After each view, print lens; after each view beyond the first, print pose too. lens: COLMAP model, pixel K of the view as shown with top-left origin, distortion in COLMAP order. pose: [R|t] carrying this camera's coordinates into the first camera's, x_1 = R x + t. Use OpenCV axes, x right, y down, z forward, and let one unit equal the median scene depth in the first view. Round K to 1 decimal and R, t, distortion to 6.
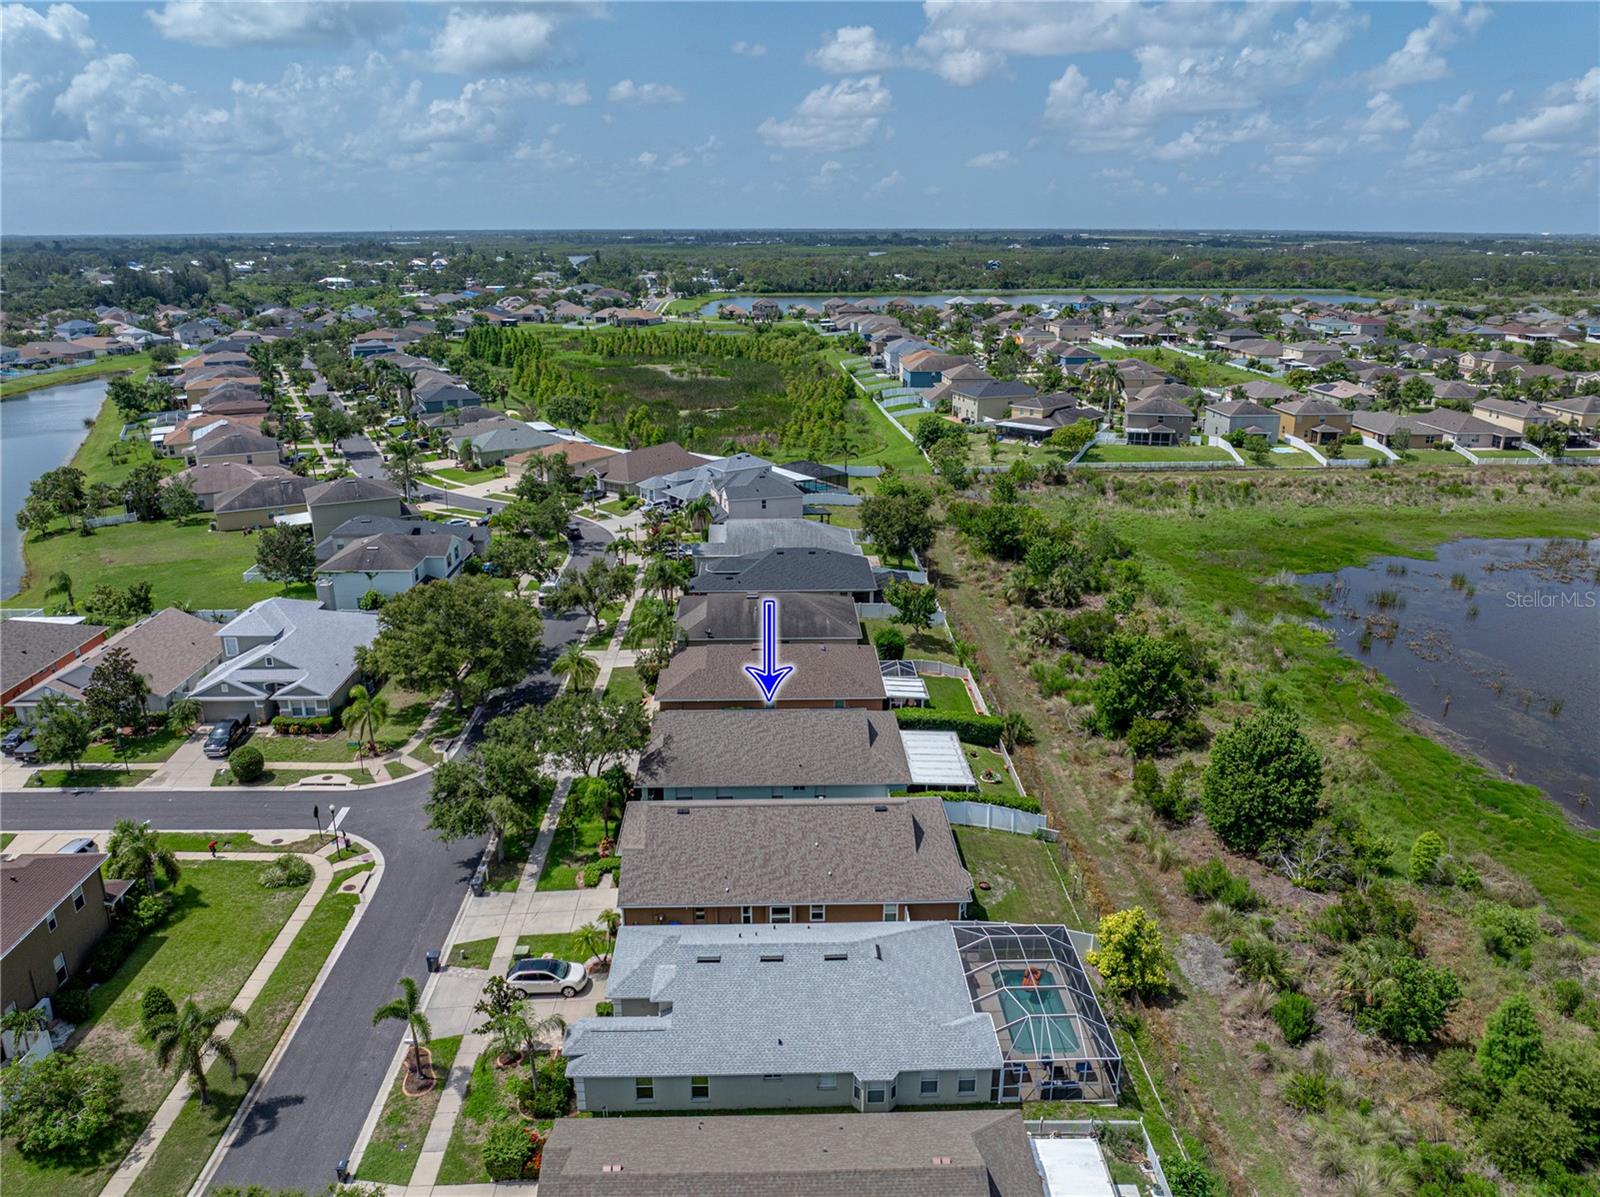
lens RADIAL K [[1134.9, 0, 801.5], [0, 1134.9, 584.7], [0, 0, 1]] dist [-0.043238, 0.014368]
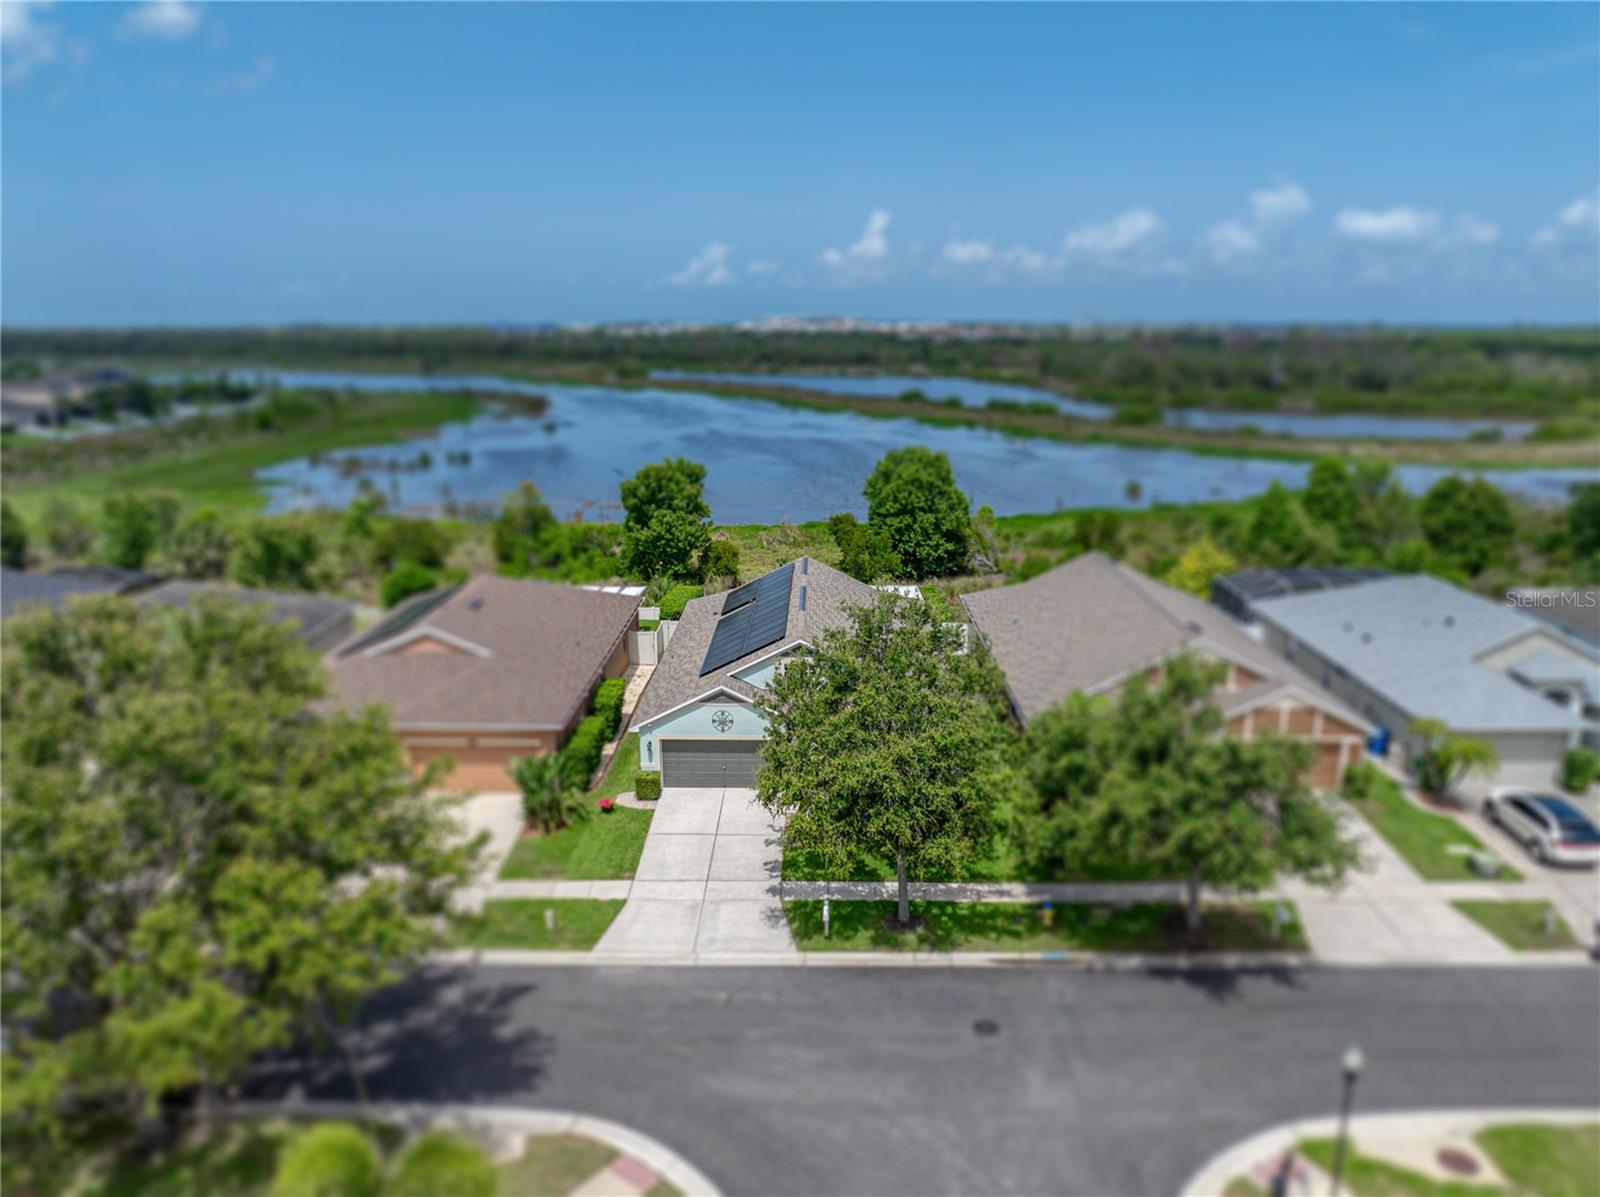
lens RADIAL K [[1134.9, 0, 794.6], [0, 1134.9, 593.0], [0, 0, 1]] dist [-0.043238, 0.014368]
pose [[0.047801, -0.231118, 0.971751, -0.540464], [0.302300, 0.930586, 0.206457, -0.007646], [-0.952014, 0.283891, 0.114350, 0.866769]]
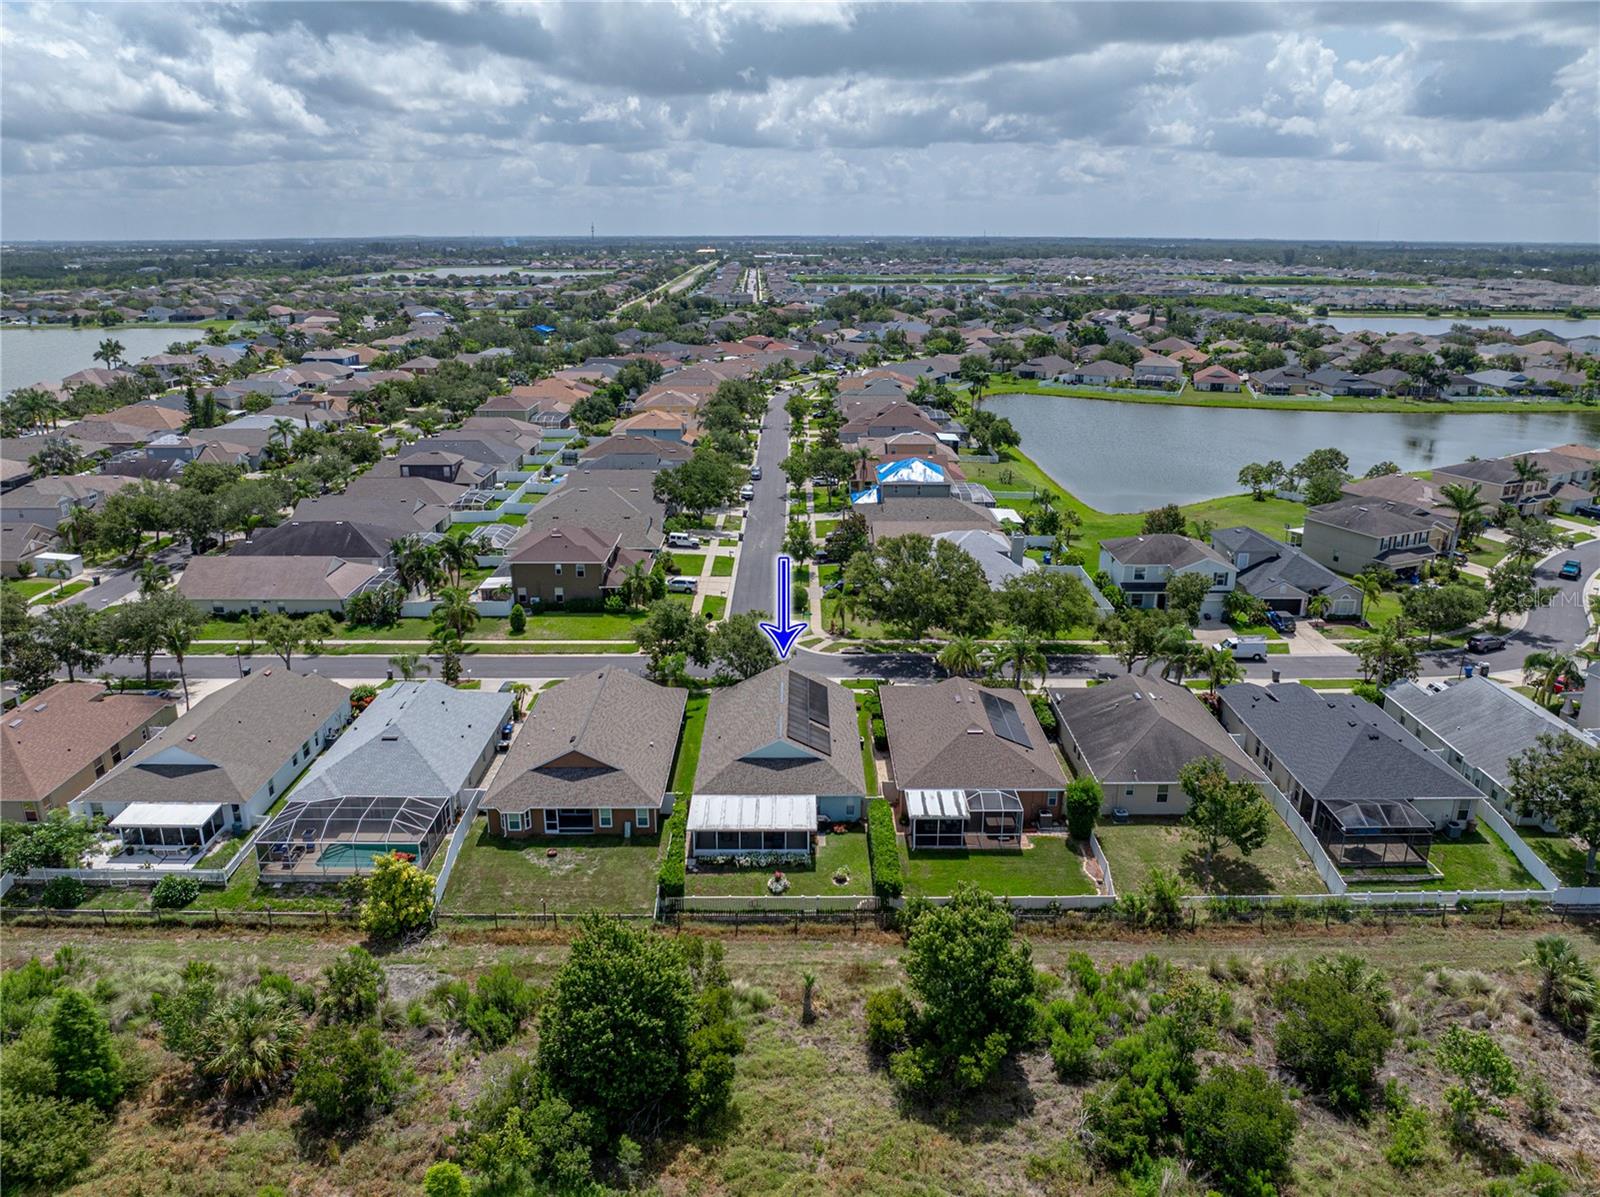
lens RADIAL K [[1134.9, 0, 800.8], [0, 1134.9, 548.7], [0, 0, 1]] dist [-0.043238, 0.014368]
pose [[-0.021692, 0.267371, -0.963350, 0.873899], [-0.302295, 0.916719, 0.261236, -0.274828], [0.952968, 0.296882, 0.060939, 0.841636]]
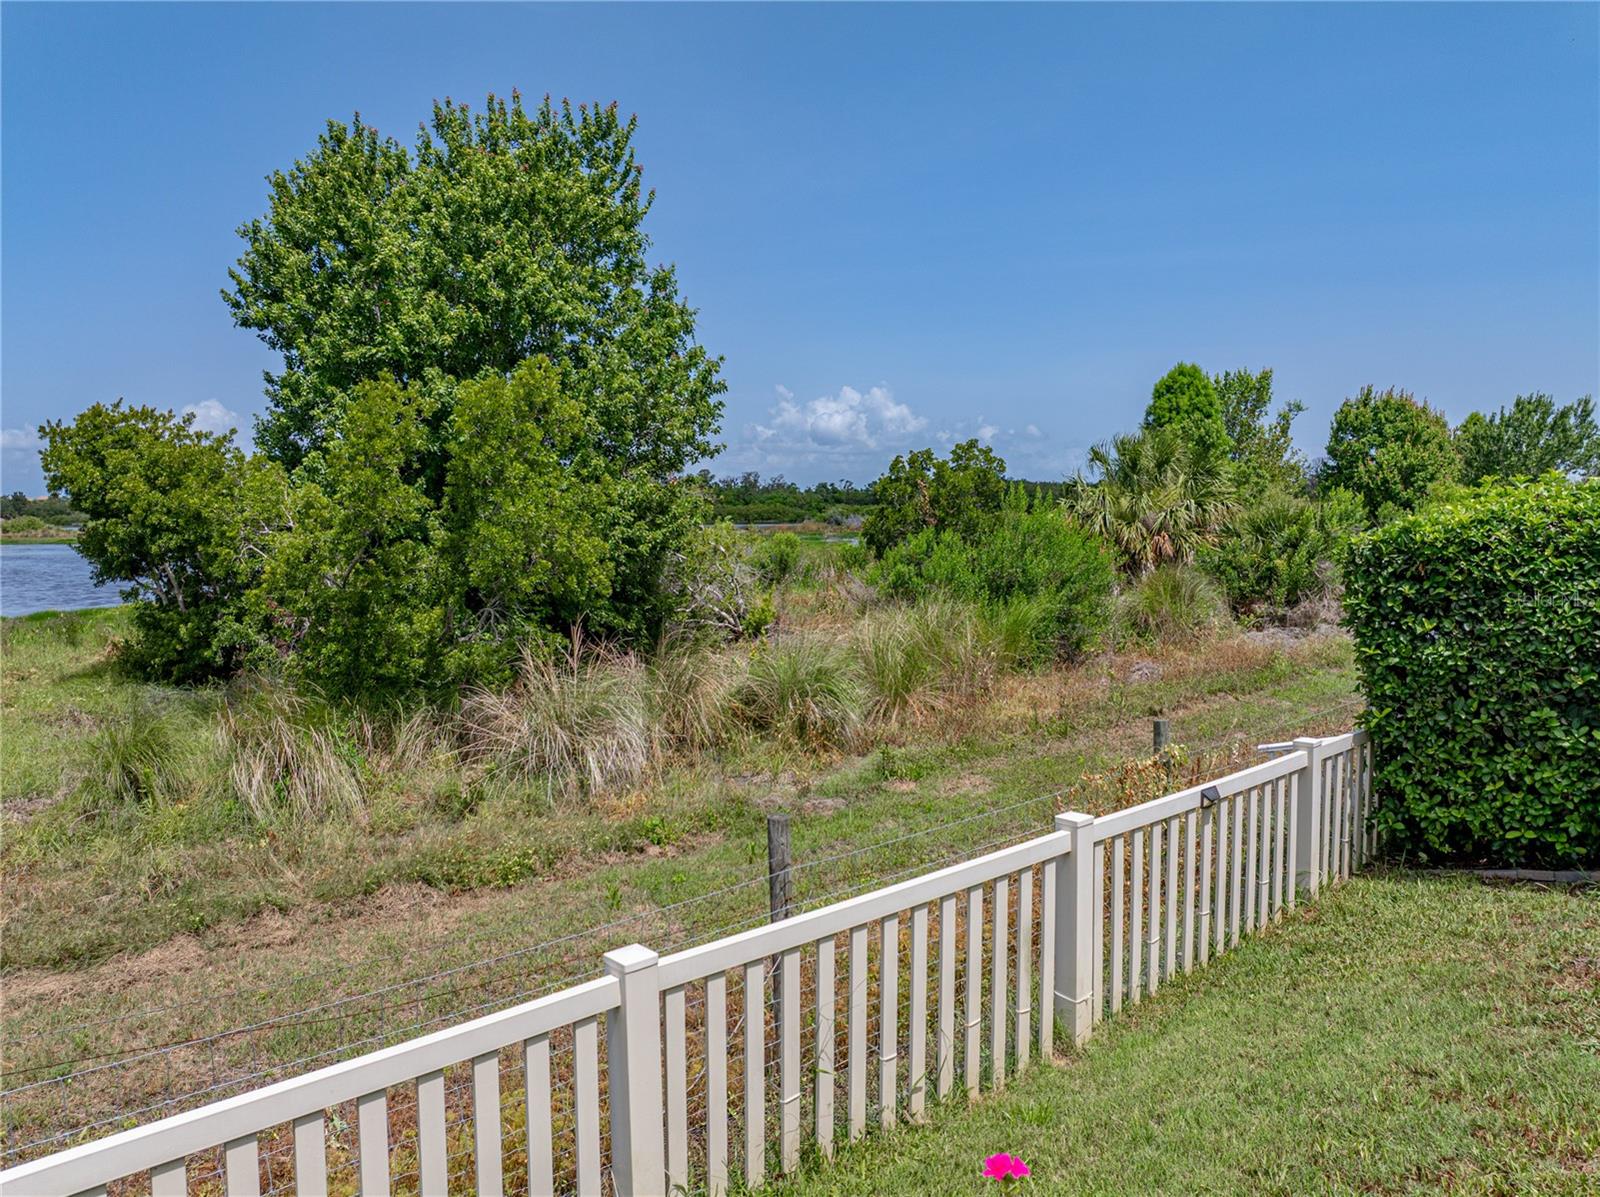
lens RADIAL K [[1134.9, 0, 801.6], [0, 1134.9, 596.5], [0, 0, 1]] dist [-0.043238, 0.014368]
pose [[-0.657581, -0.045207, 0.752026, 0.150873], [0.238150, 0.934541, 0.264420, 0.139525], [-0.714753, 0.352973, -0.603770, 0.955824]]
